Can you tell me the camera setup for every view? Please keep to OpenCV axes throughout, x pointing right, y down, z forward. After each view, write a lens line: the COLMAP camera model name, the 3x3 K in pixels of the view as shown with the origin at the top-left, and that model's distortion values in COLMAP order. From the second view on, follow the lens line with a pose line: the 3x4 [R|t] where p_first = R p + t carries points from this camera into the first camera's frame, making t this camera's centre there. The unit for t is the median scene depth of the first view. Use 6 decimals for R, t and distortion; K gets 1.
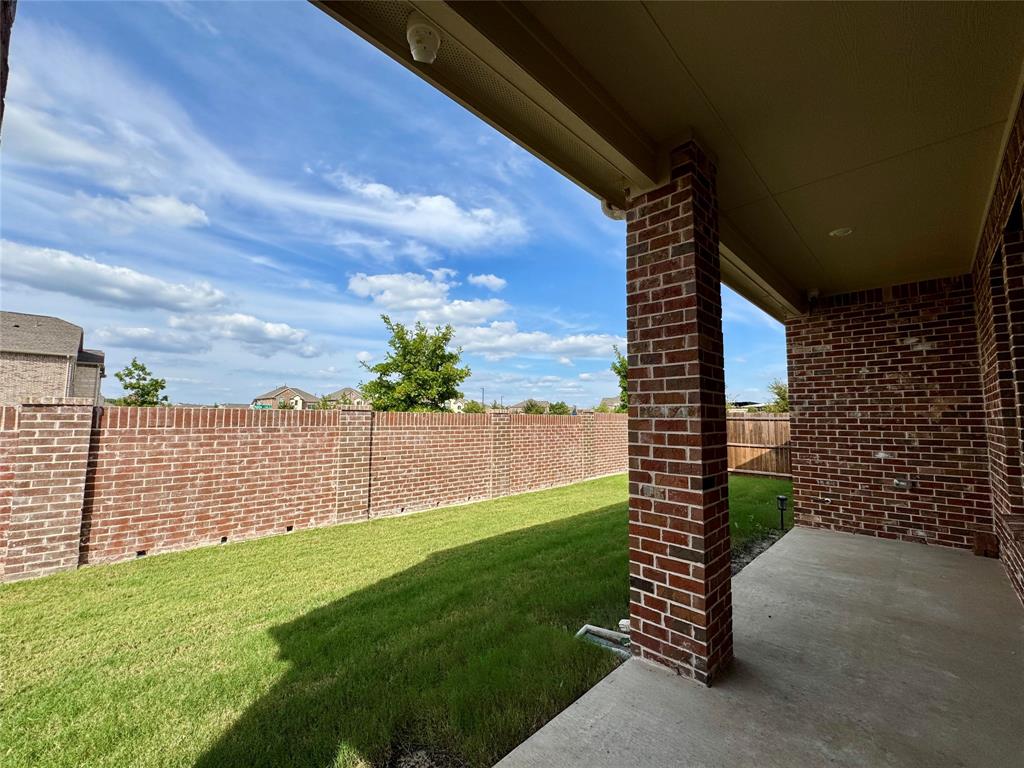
lens RADIAL K [[407.2, 0, 512.0], [0, 407.2, 384.0], [0, 0, 1]] dist [-0.001945, -0.000142]
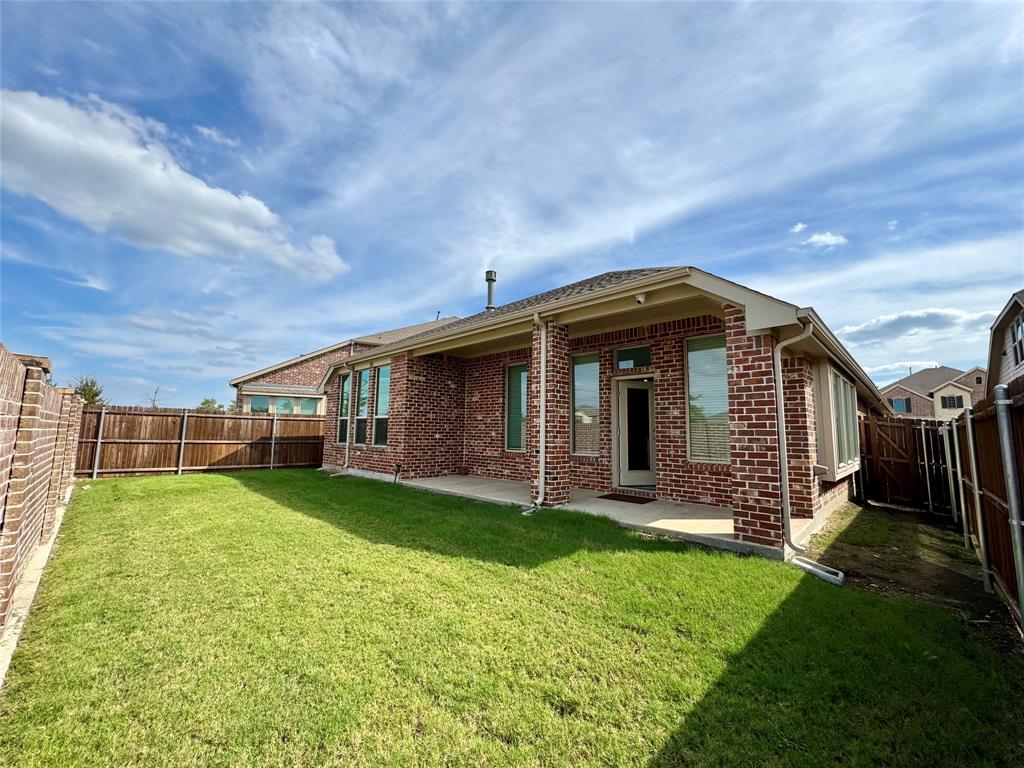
lens RADIAL K [[407.2, 0, 512.0], [0, 407.2, 384.0], [0, 0, 1]] dist [-0.001945, -0.000142]
pose [[-0.015064, 0.110094, 0.993807, -1.242710], [-0.099628, 0.988808, -0.111050, 0.115957], [-0.994911, -0.100683, -0.003927, 0.724583]]
